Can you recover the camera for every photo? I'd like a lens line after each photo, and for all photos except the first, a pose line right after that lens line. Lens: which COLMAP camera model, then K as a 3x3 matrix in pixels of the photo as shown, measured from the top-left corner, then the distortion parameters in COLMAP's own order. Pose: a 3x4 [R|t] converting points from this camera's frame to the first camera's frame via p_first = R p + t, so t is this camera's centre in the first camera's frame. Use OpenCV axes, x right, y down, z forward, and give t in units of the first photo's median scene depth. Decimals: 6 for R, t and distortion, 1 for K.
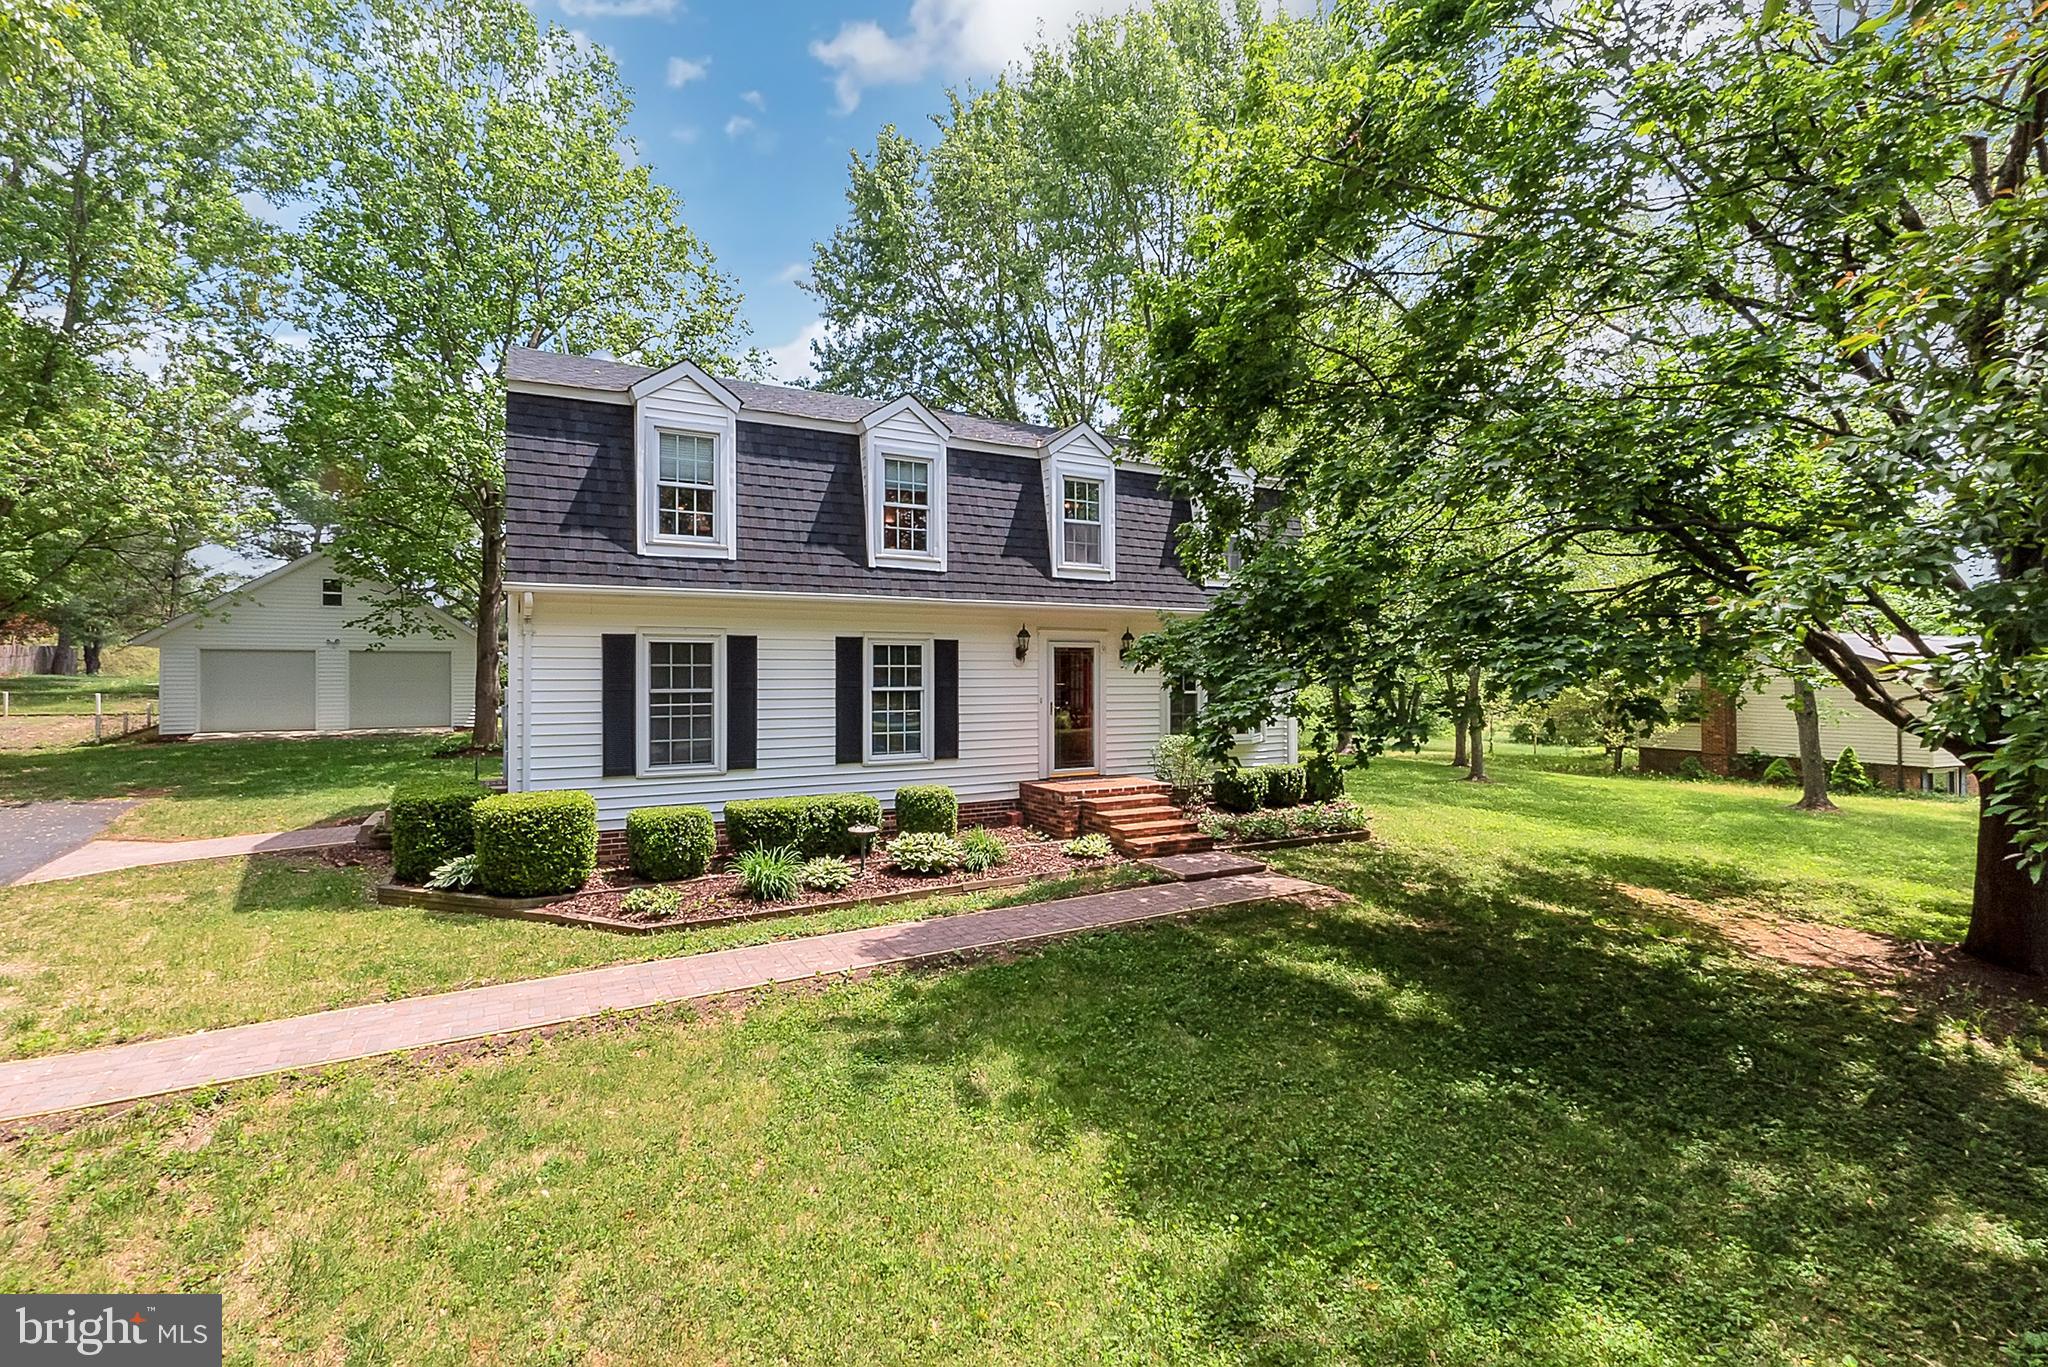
lens RADIAL K [[907.8, 0, 1012.9], [0, 907.8, 669.2], [0, 0, 1]] dist [-0.004127, -0.001164]
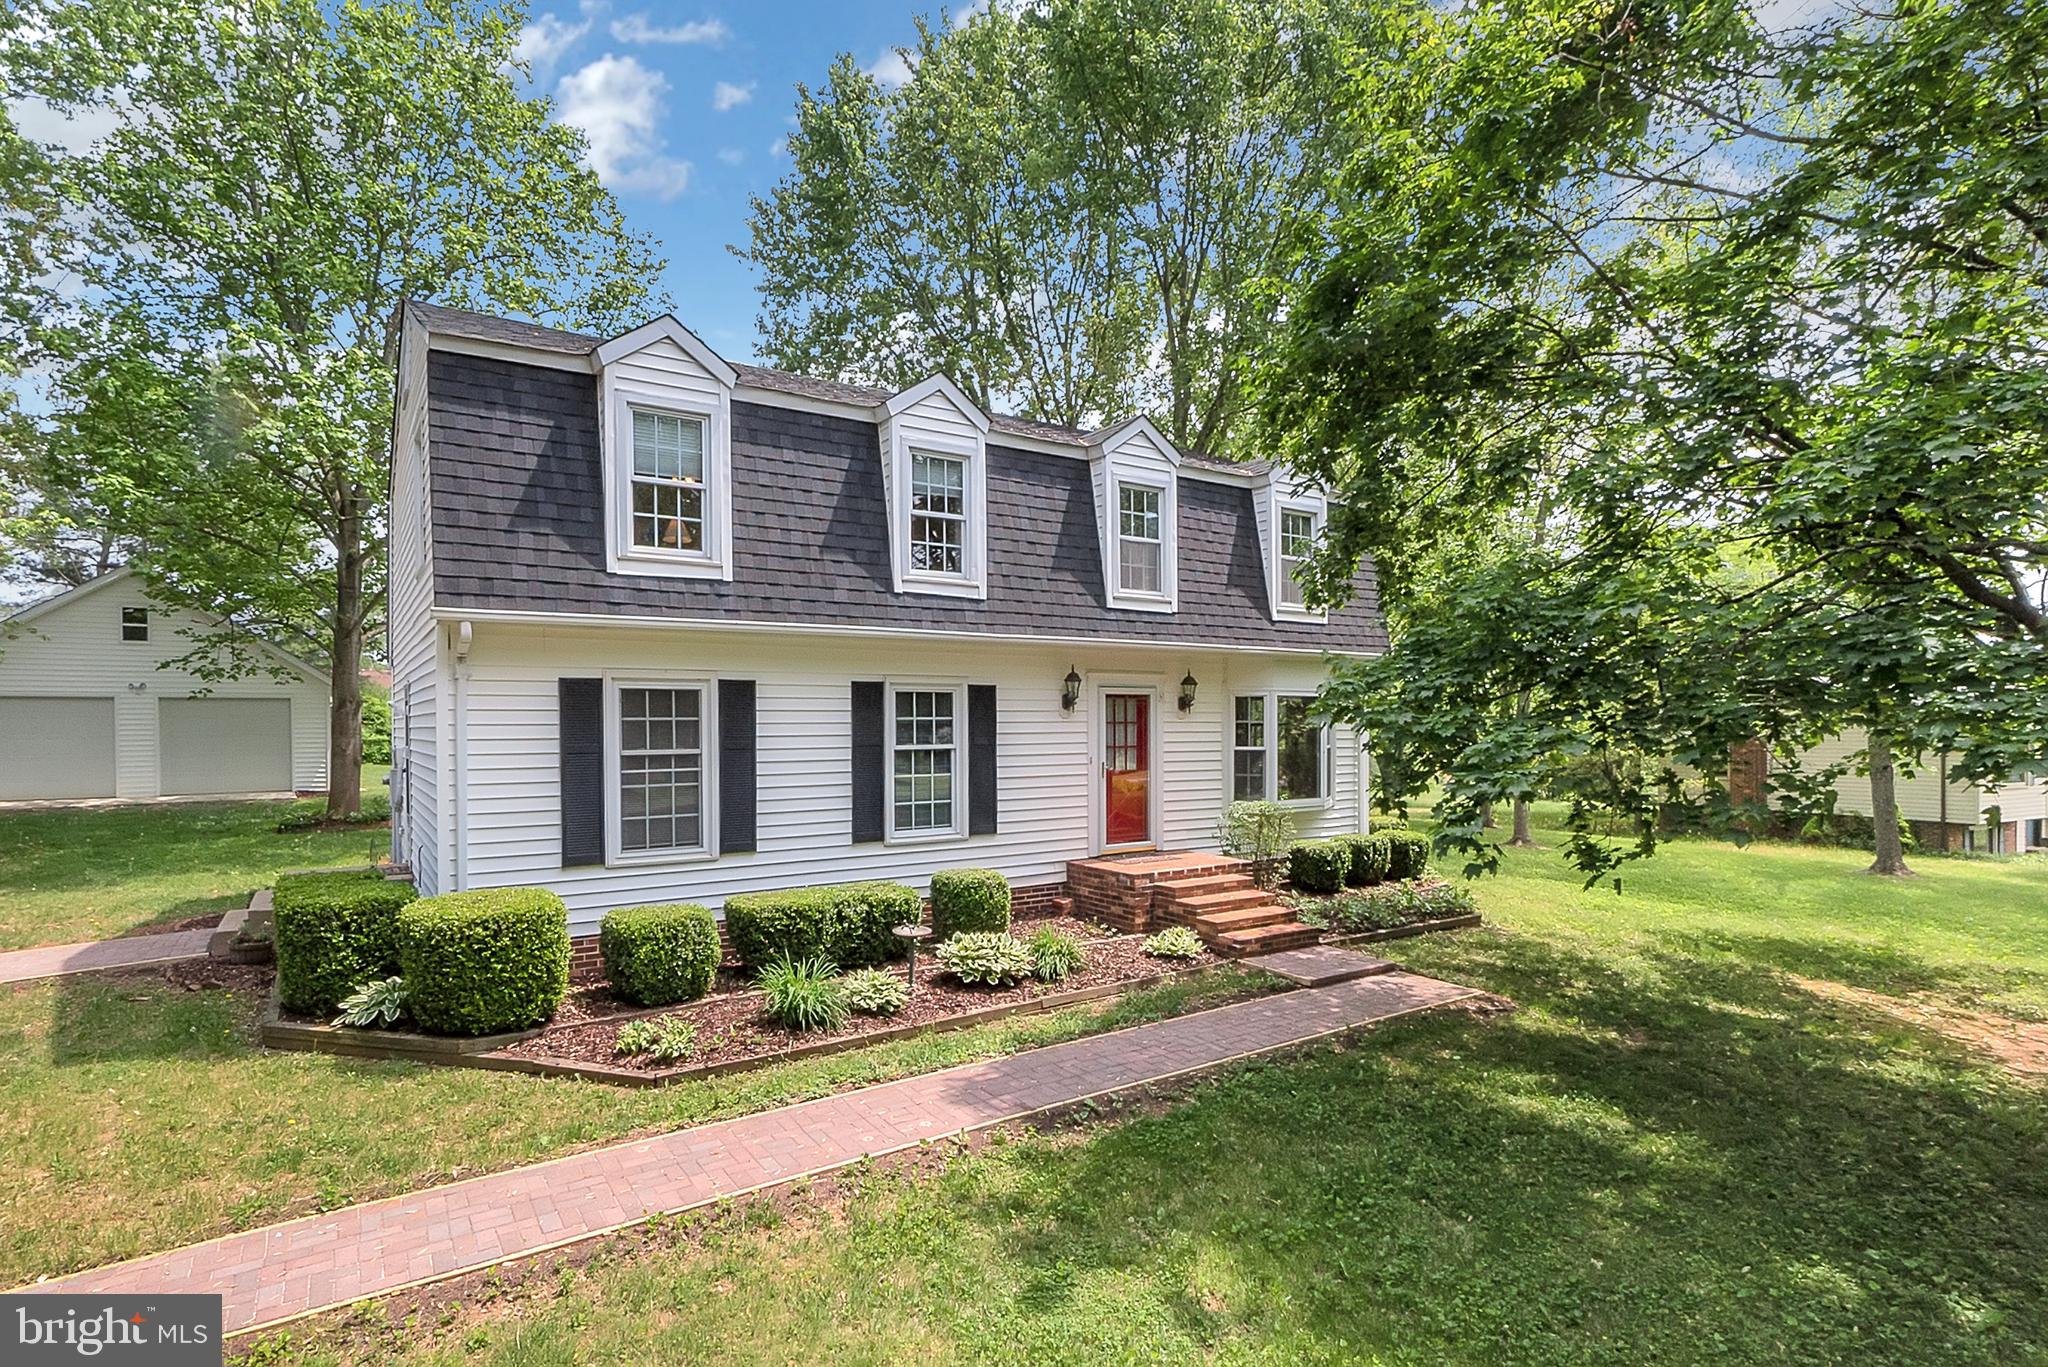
lens RADIAL K [[1020.3, 0, 994.7], [0, 1020.3, 734.8], [0, 0, 1]] dist [-0.001837, -0.001818]
pose [[0.997399, -0.003048, 0.072009, -0.140848], [0.001760, 0.999838, 0.017939, -0.005385], [-0.072052, -0.017765, 0.997243, 0.118004]]
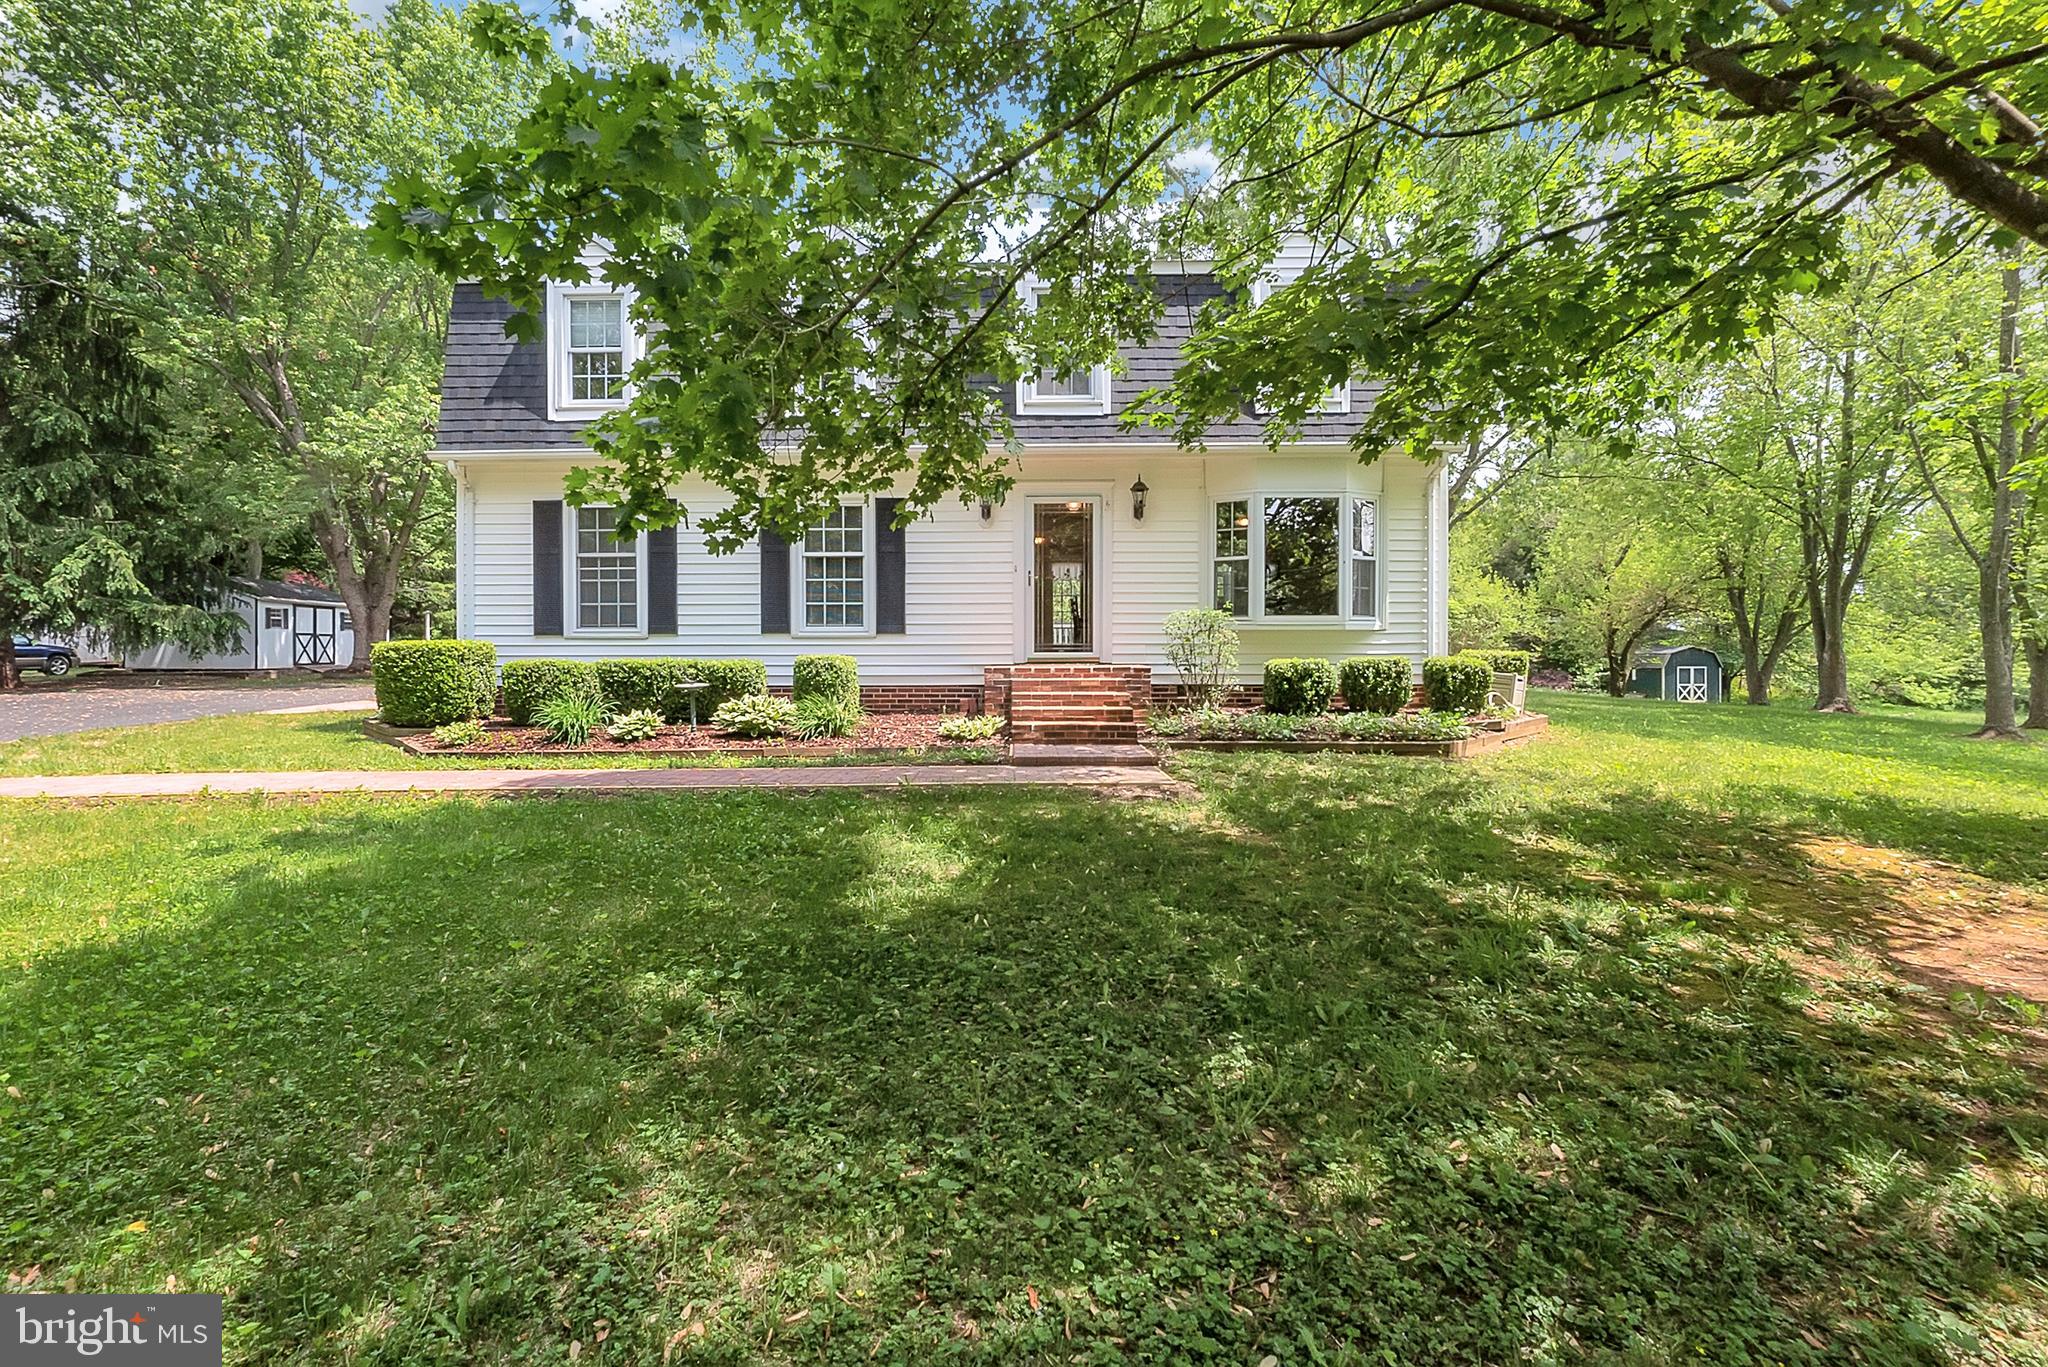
lens RADIAL K [[907.8, 0, 1029.3], [0, 907.8, 681.3], [0, 0, 1]] dist [-0.004127, -0.001164]
pose [[0.868192, 0.009662, -0.496134, 0.535424], [0.005519, 0.999561, 0.029124, 0.133411], [0.496198, -0.028023, 0.867757, 0.330405]]
